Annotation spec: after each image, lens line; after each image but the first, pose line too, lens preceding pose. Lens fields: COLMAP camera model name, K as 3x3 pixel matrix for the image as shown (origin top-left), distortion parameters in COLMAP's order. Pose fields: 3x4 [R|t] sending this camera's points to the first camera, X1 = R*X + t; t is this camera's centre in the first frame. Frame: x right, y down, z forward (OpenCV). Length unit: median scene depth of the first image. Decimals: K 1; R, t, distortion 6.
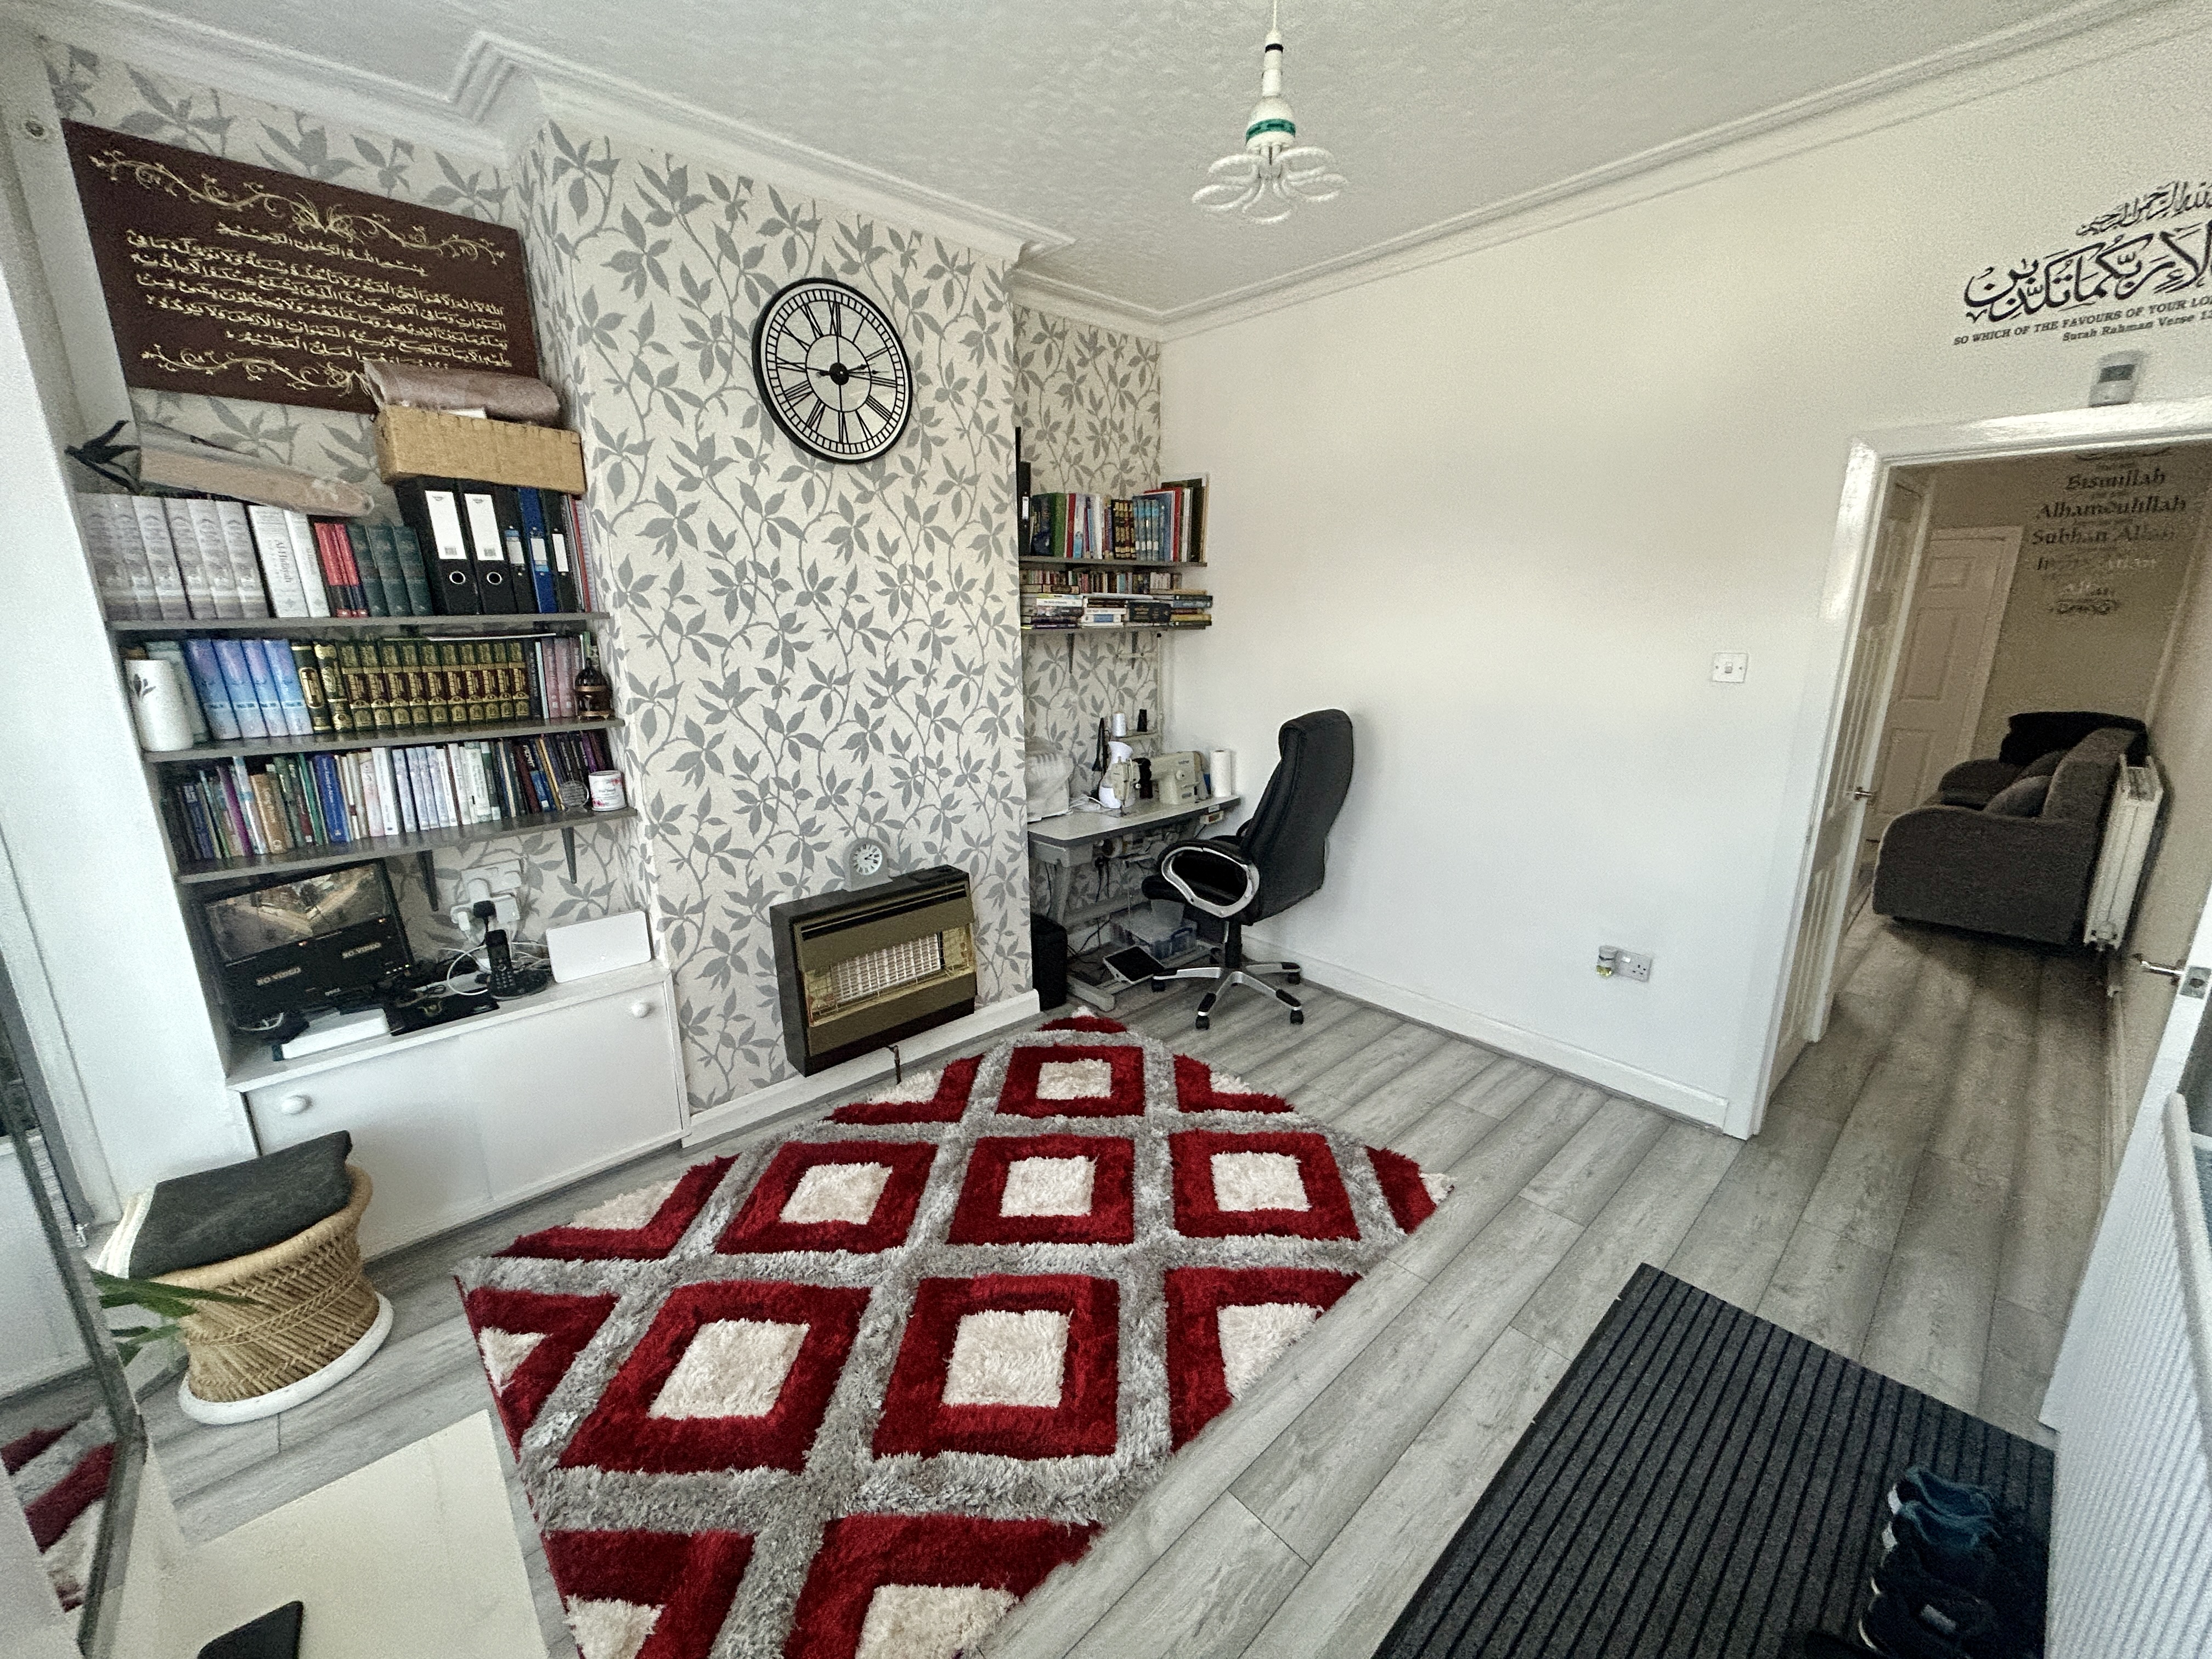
lens RADIAL K [[880.2, 0, 1106.0], [0, 880.2, 829.5], [0, 0, 1]] dist [0.000245, -0.000334]
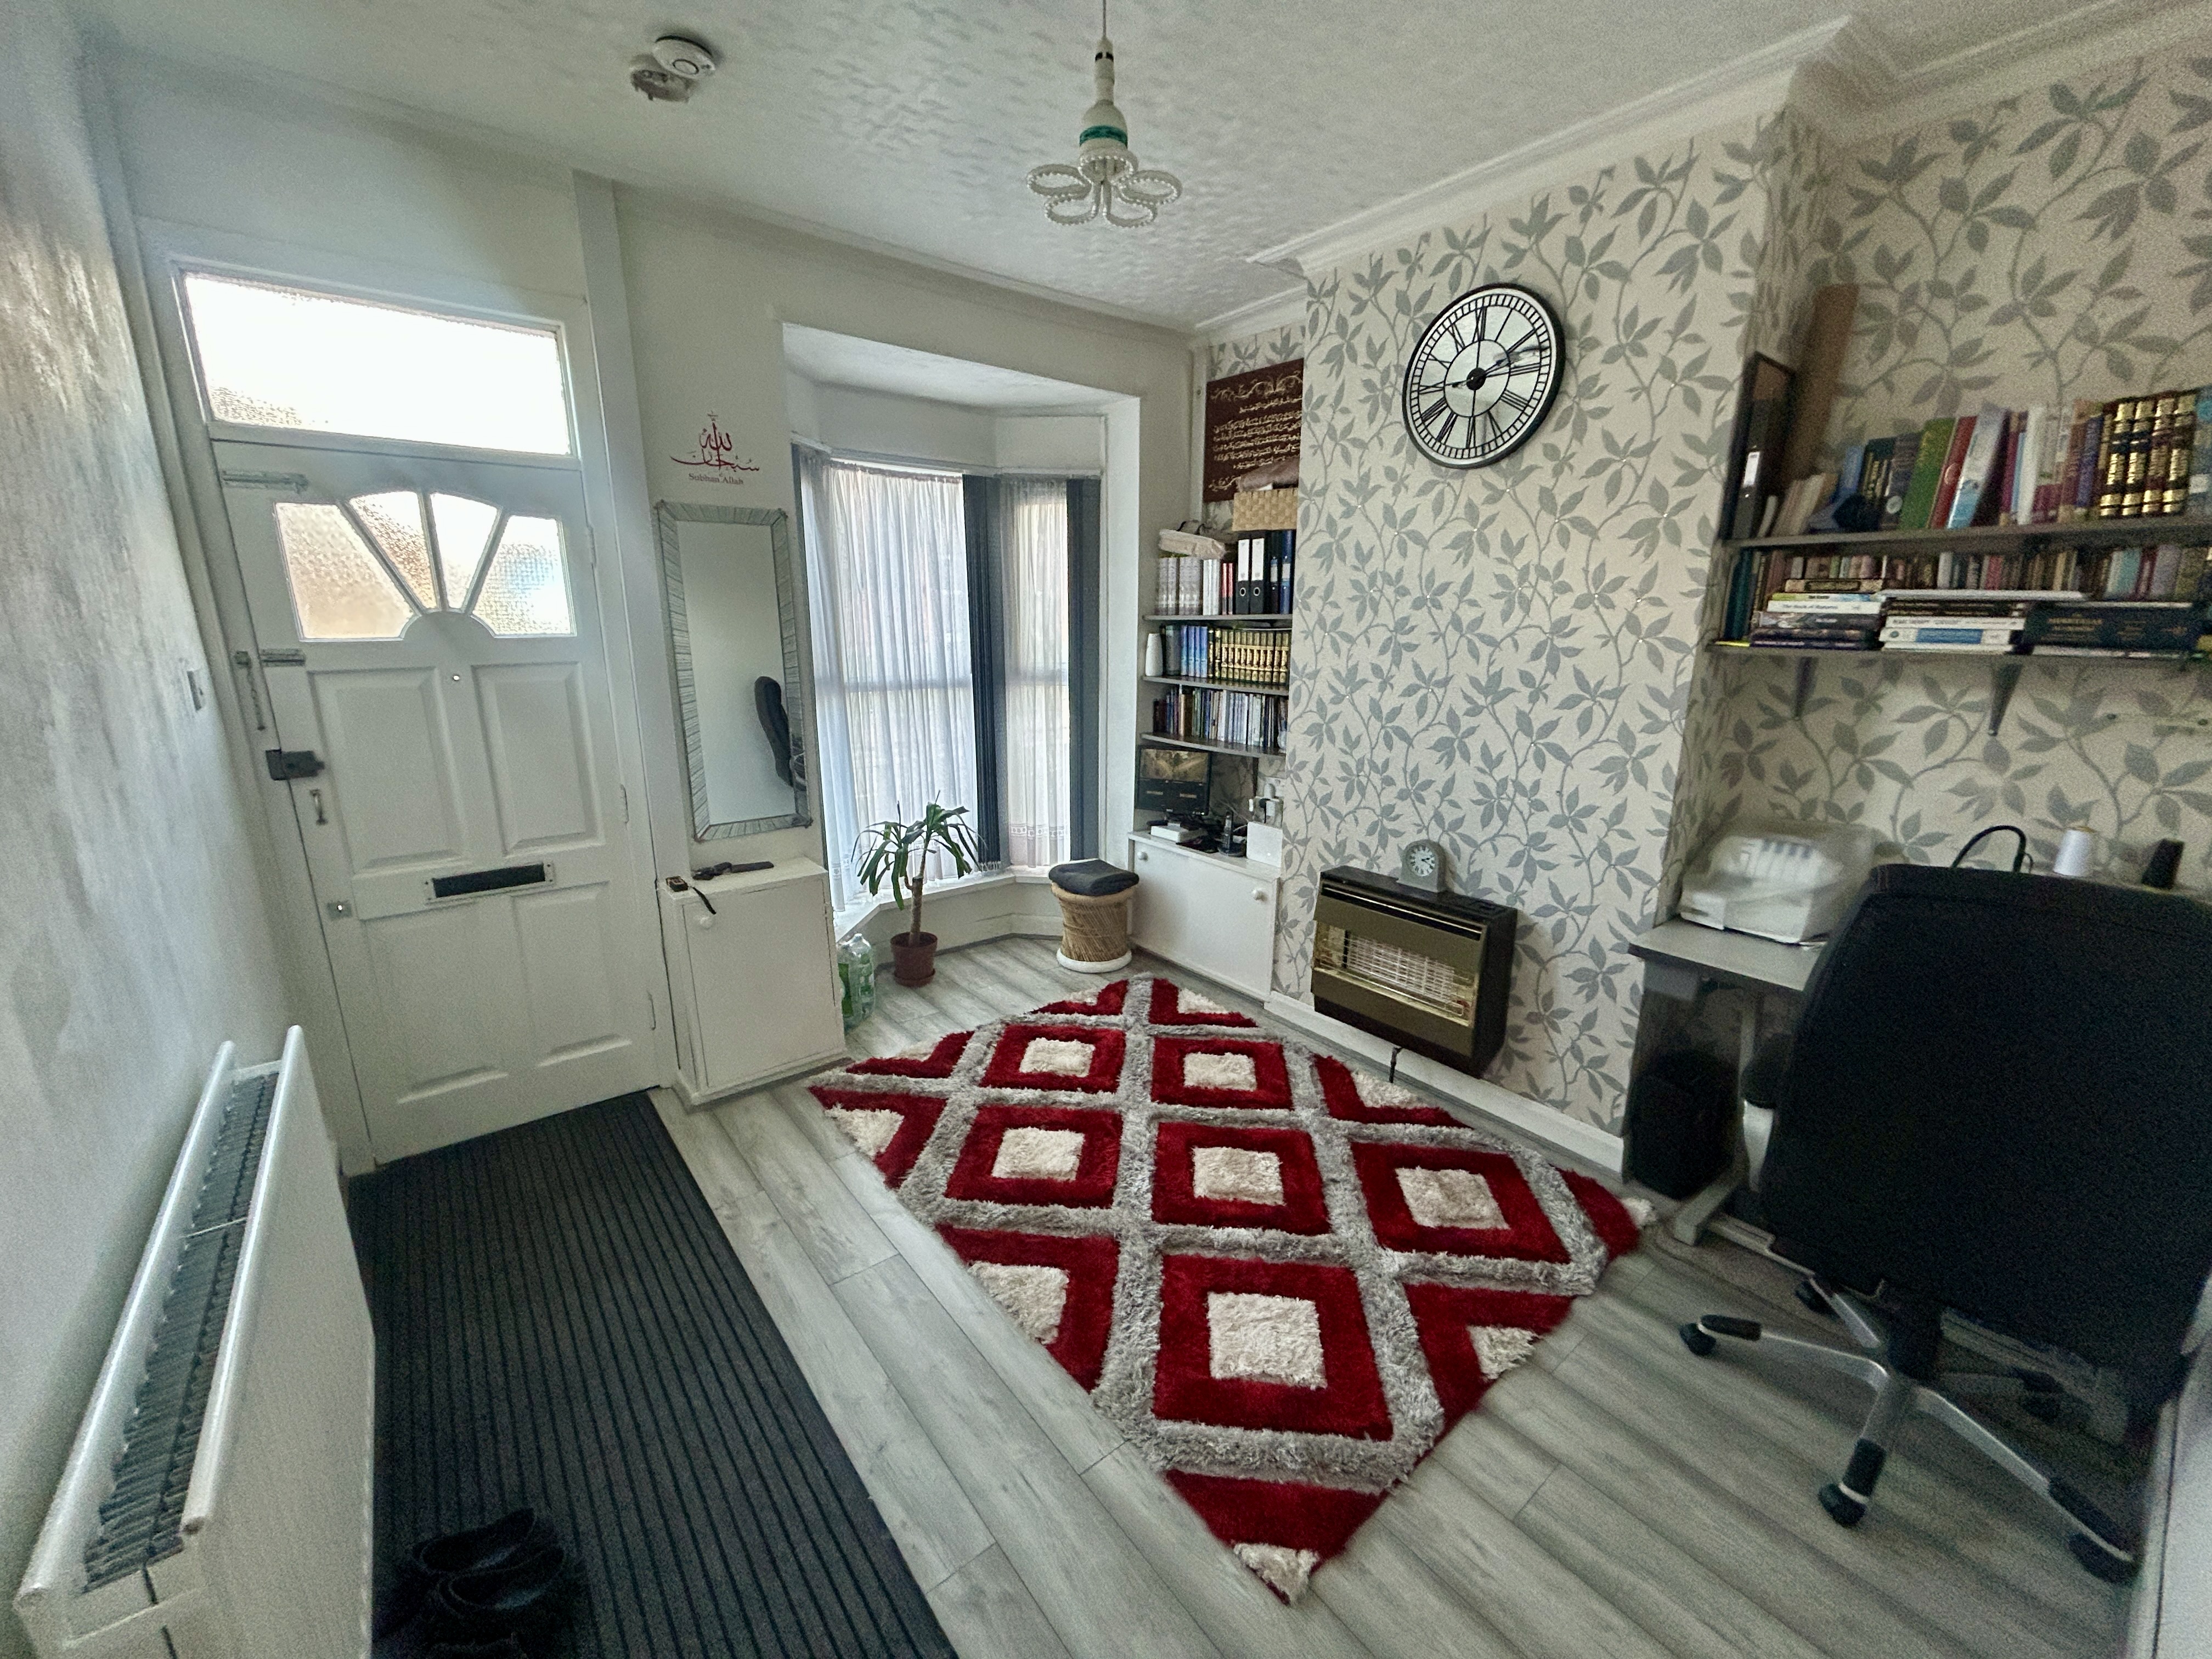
lens RADIAL K [[883.3, 0, 1099.4], [0, 883.3, 819.3], [0, 0, 1]] dist [-0.001416, -0.000160]
pose [[-0.074284, 0.238196, -0.968372, 0.803883], [-0.243355, 0.937368, 0.249237, -0.191649], [0.967088, 0.254173, -0.011666, 0.712754]]
